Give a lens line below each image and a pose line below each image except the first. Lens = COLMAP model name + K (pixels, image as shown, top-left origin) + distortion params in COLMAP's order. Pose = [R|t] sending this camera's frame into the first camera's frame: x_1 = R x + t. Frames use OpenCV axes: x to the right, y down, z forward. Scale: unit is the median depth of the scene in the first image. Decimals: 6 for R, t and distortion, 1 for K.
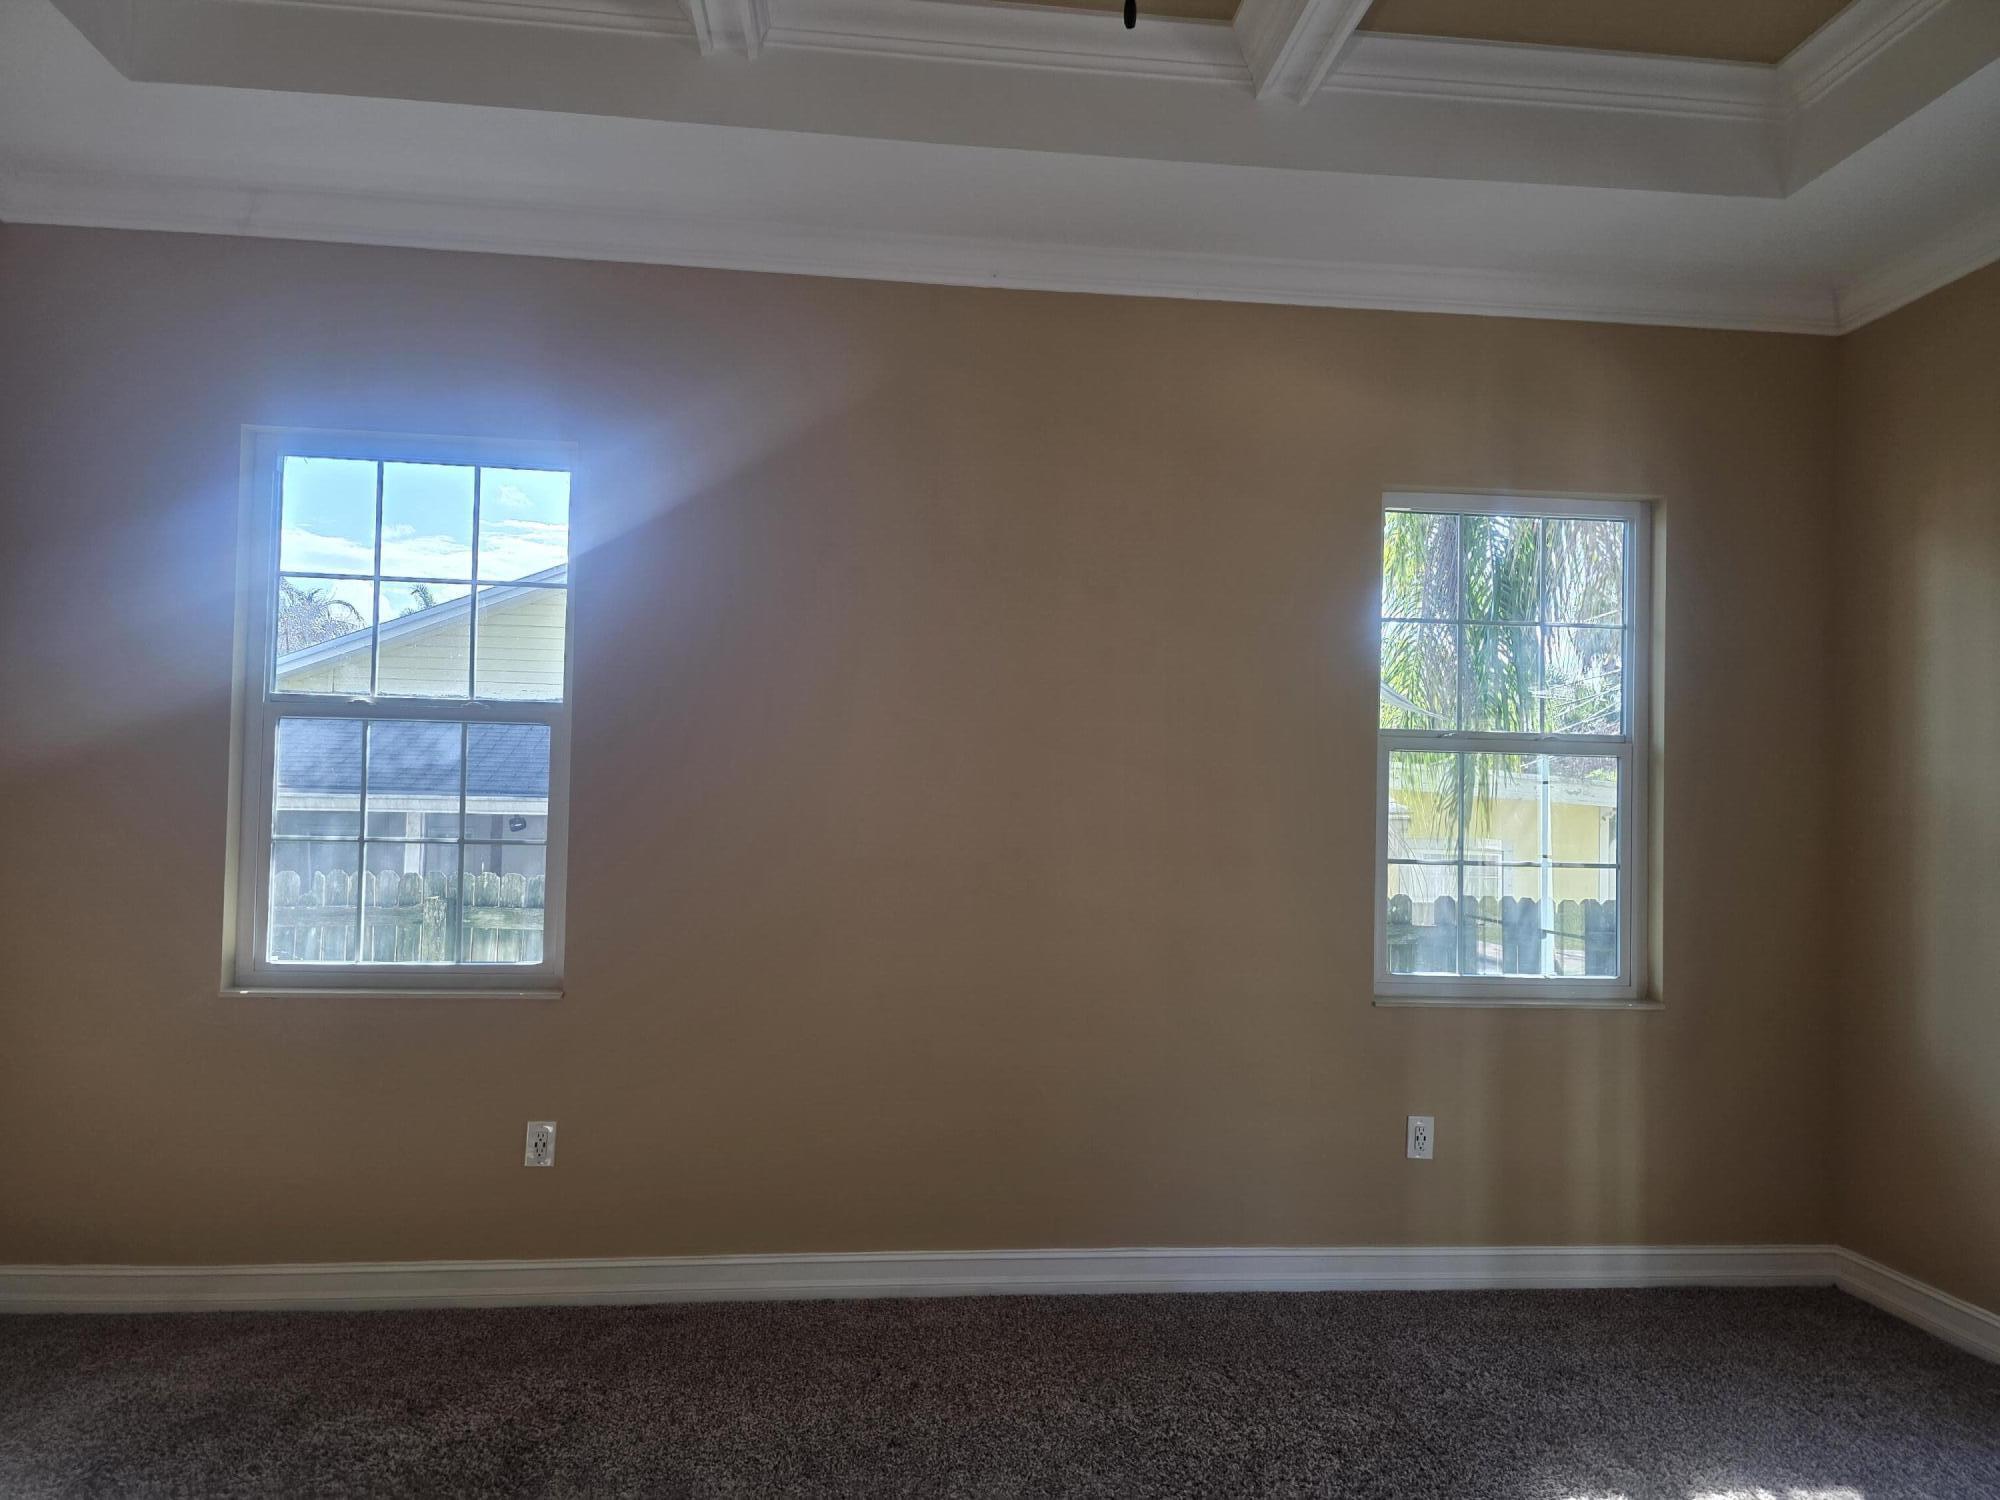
lens RADIAL K [[1362.2, 0, 1001.4], [0, 1362.2, 765.2], [0, 0, 1]] dist [0.067230, -0.074110]
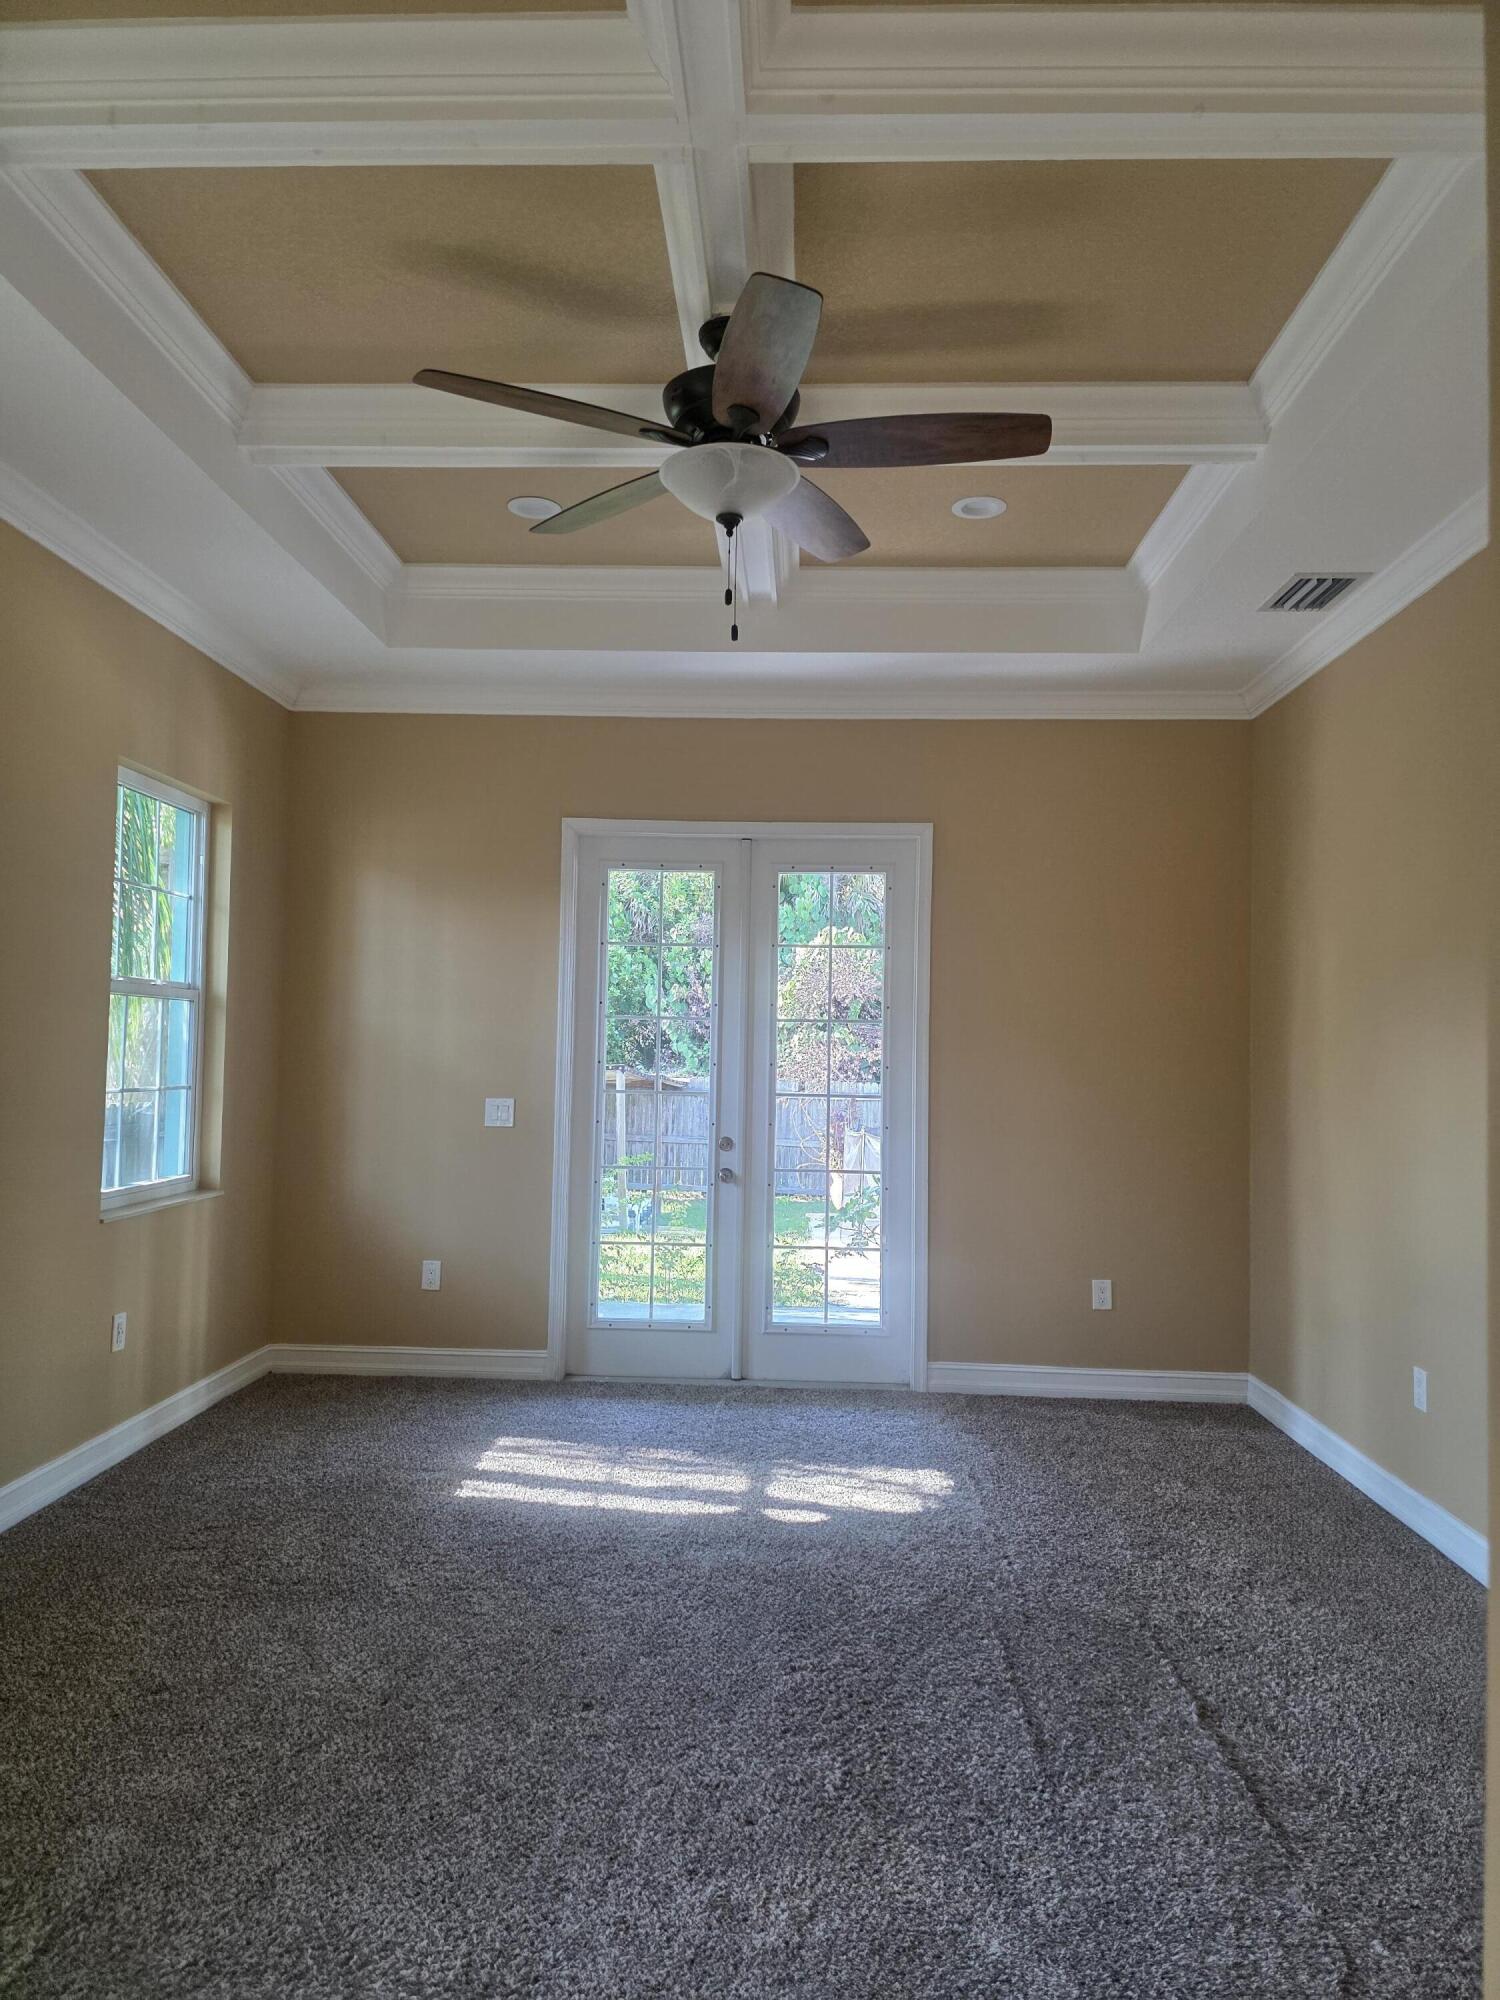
lens RADIAL K [[1350.3, 0, 761.1], [0, 1350.3, 982.3], [0, 0, 1]] dist [0.073067, -0.077784]
pose [[0.133288, 0.032963, 0.990529, -0.756948], [-0.054863, 0.998160, -0.025834, -0.020064], [-0.989558, -0.050900, 0.134852, 0.327181]]
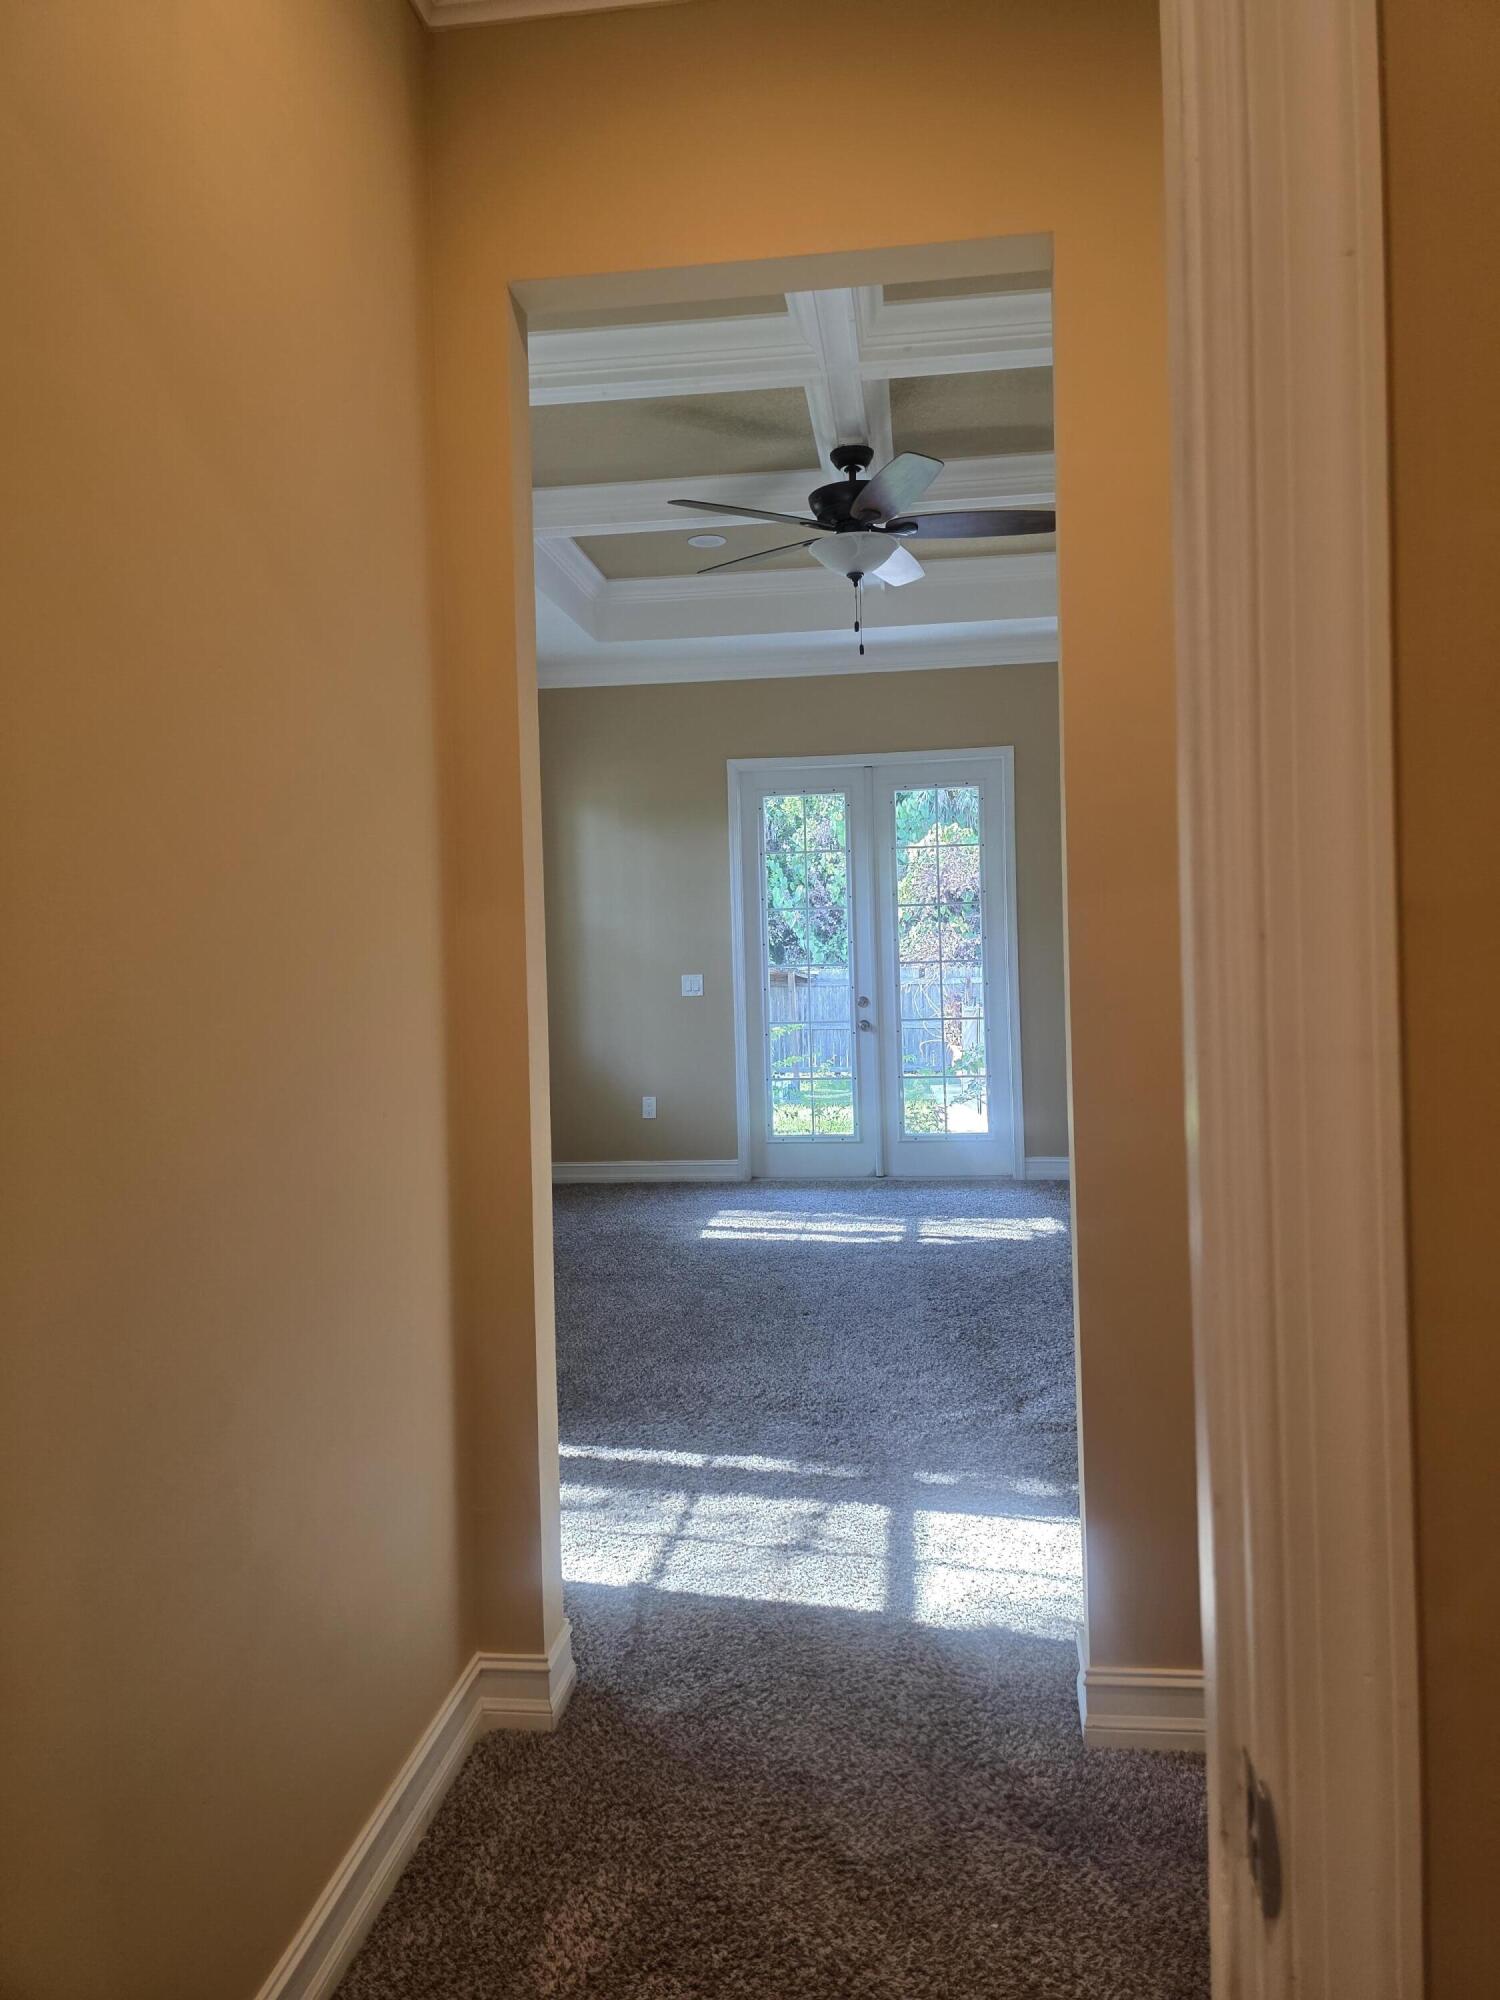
lens RADIAL K [[1350.3, 0, 761.1], [0, 1350.3, 982.3], [0, 0, 1]] dist [0.073067, -0.077784]
pose [[0.218441, -0.047477, 0.974695, -1.201460], [-0.003872, 0.998766, 0.049517, -0.004059], [-0.975843, -0.014590, 0.217987, 0.277698]]
